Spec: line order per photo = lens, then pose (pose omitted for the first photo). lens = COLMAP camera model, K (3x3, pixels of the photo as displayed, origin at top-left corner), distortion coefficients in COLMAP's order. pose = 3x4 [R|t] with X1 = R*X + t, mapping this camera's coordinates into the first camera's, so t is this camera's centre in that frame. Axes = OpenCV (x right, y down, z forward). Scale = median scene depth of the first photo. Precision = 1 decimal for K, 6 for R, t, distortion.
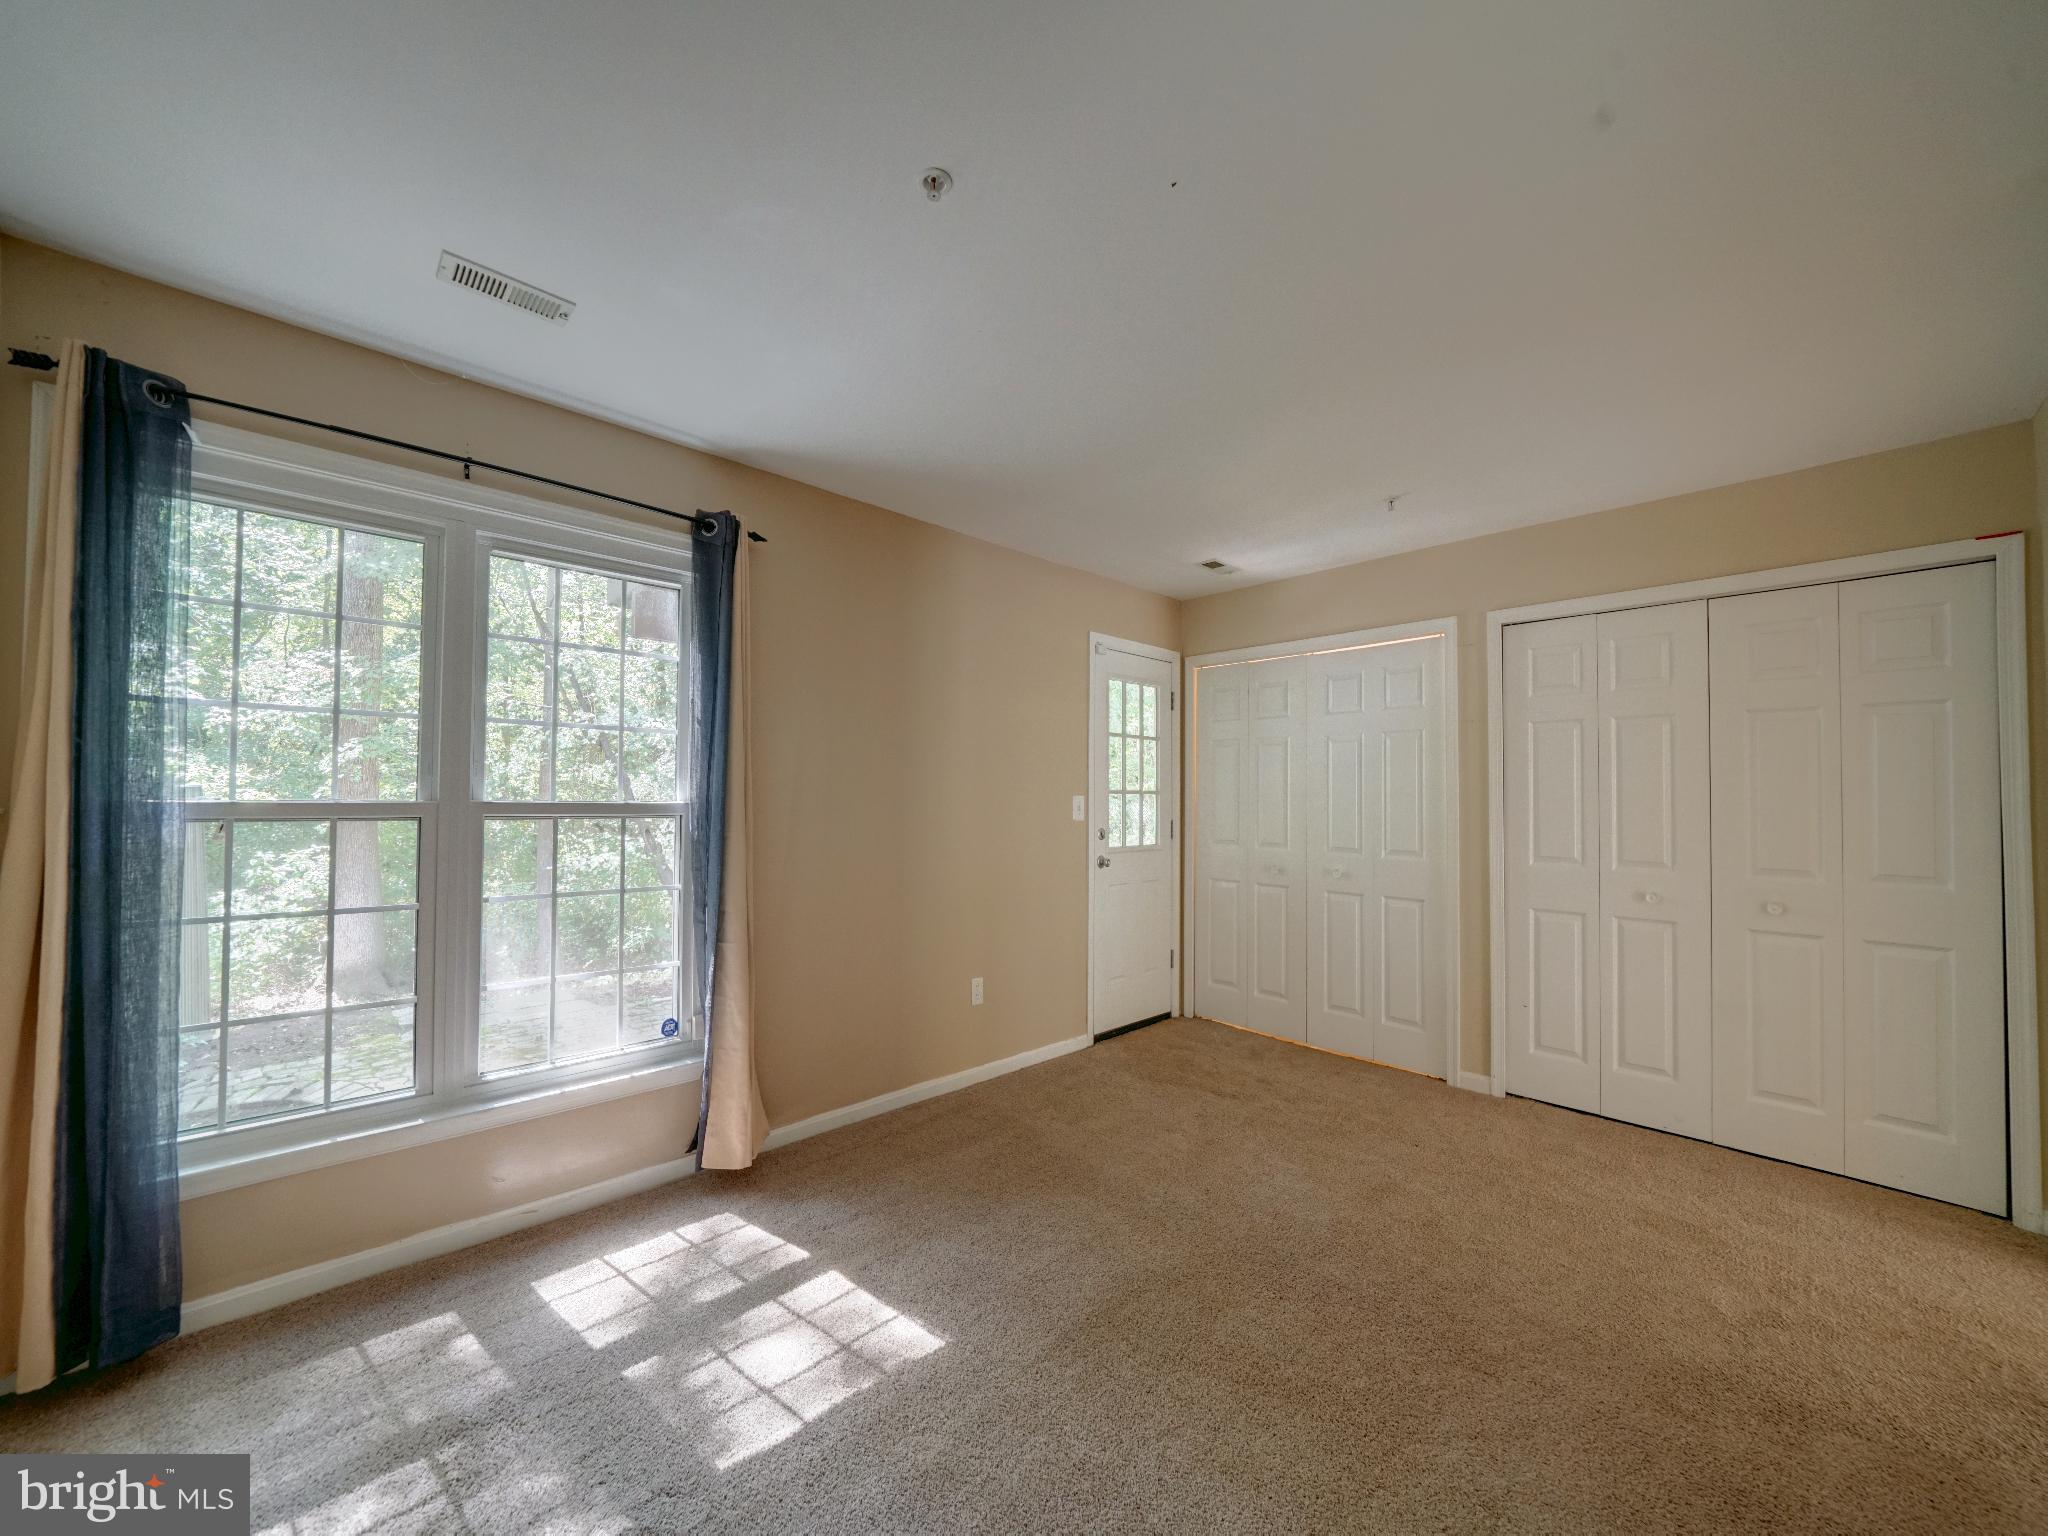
lens RADIAL K [[769.0, 0, 979.3], [0, 769.0, 773.9], [0, 0, 1]] dist [-0.013027, 0.000933]
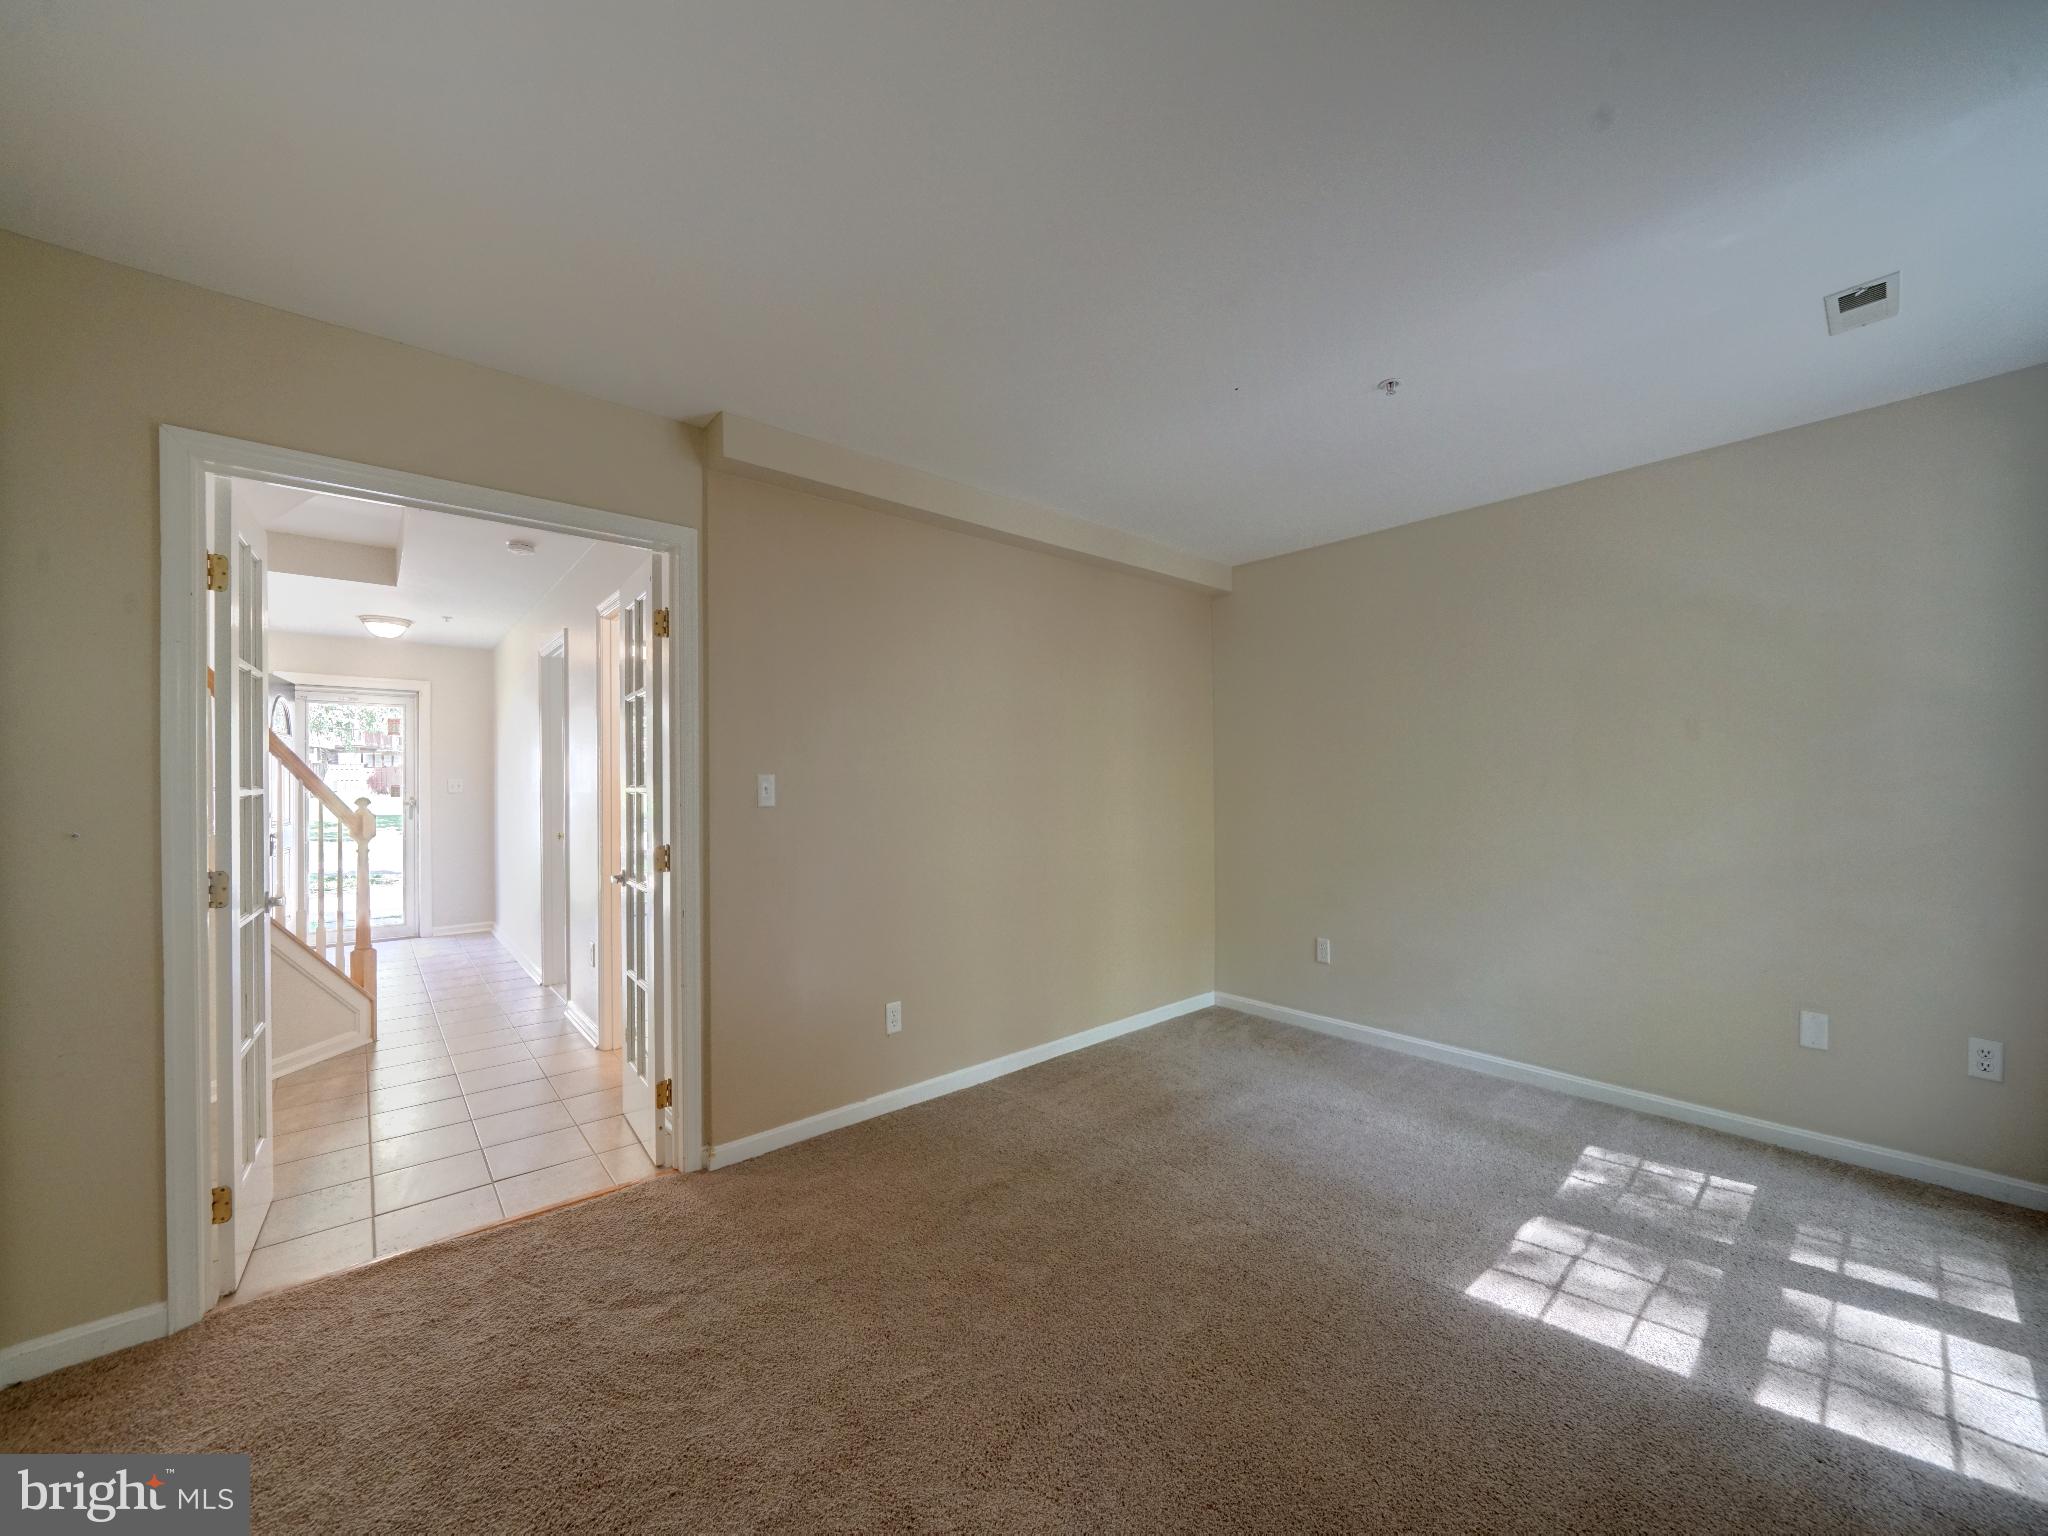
lens RADIAL K [[769.0, 0, 1022.5], [0, 769.0, 777.6], [0, 0, 1]] dist [-0.013027, 0.000933]
pose [[-0.999945, -0.007002, 0.007761, 0.459410], [-0.007262, 0.999396, -0.033991, 0.068599], [-0.007519, -0.034045, -0.999392, 1.713188]]
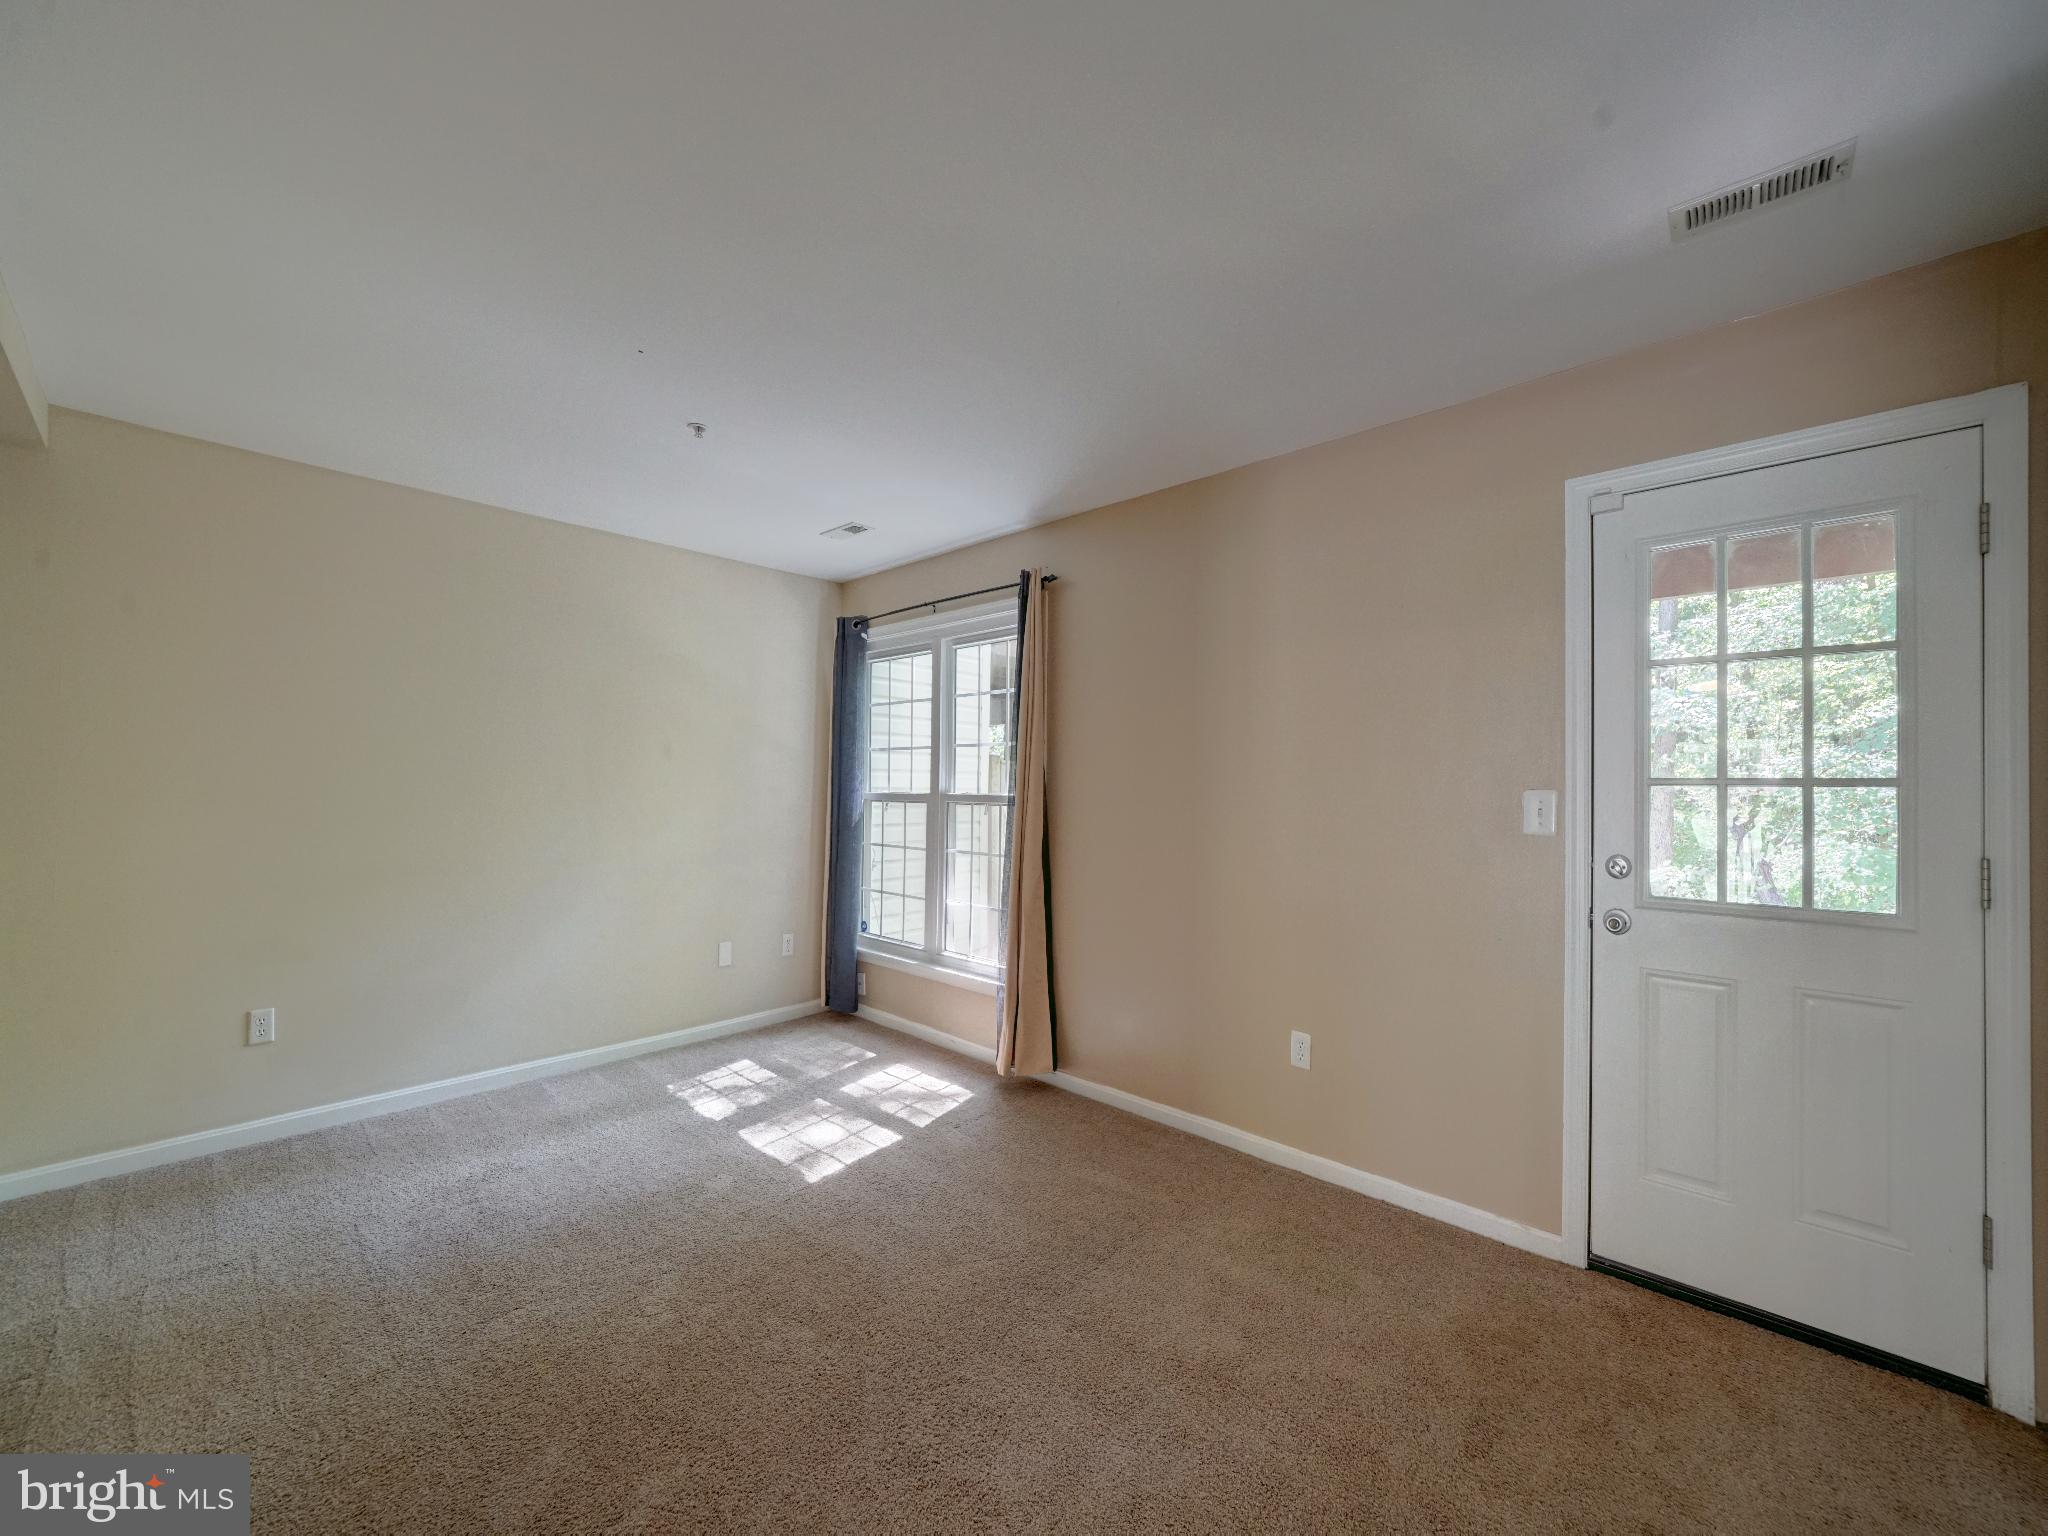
lens RADIAL K [[769.0, 0, 1027.6], [0, 769.0, 774.9], [0, 0, 1]] dist [-0.013027, 0.000933]
pose [[0.096596, -0.029781, -0.994878, 1.141653], [0.016276, 0.999466, -0.028338, 0.049302], [0.995191, -0.013456, 0.097029, 1.047566]]
